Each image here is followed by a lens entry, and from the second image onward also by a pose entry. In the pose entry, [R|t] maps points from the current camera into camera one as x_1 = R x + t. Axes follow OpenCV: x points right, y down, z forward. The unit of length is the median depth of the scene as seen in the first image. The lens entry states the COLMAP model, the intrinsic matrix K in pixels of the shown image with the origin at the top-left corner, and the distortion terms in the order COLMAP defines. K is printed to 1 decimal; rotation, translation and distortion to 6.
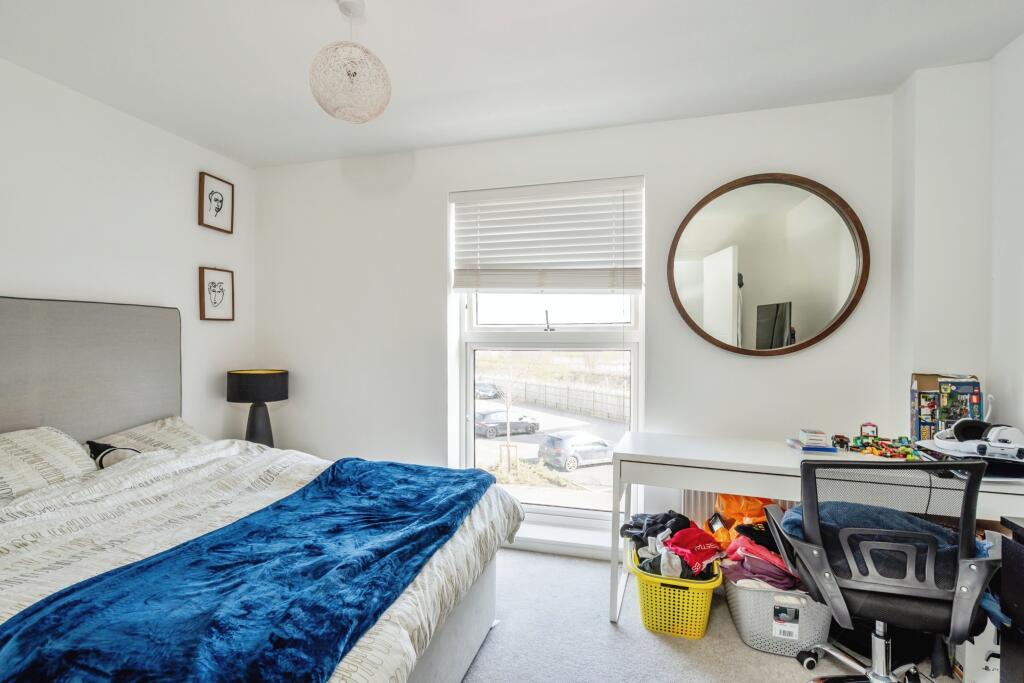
lens RADIAL K [[486.9, 0, 507.5], [0, 486.9, 342.3], [0, 0, 1]] dist [-0.006519, 0.002692]
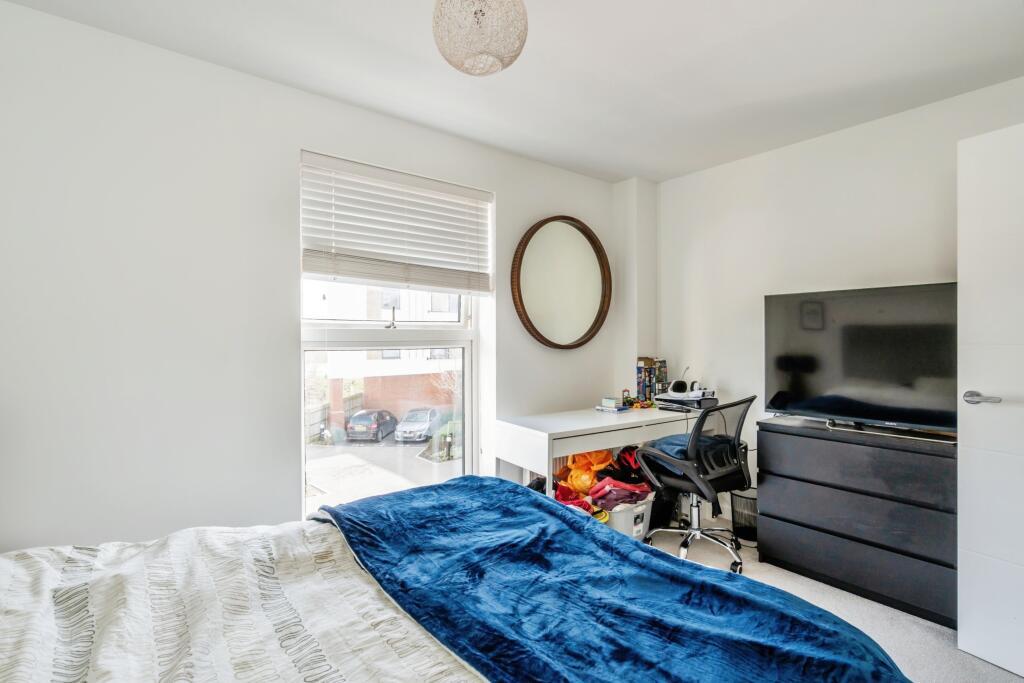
lens RADIAL K [[486.9, 0, 509.4], [0, 486.9, 336.8], [0, 0, 1]] dist [-0.006519, 0.002692]
pose [[0.581410, -0.004764, 0.813597, -0.677367], [0.005279, 0.999984, 0.002083, -0.009784], [-0.813594, 0.003084, 0.581426, 0.338015]]
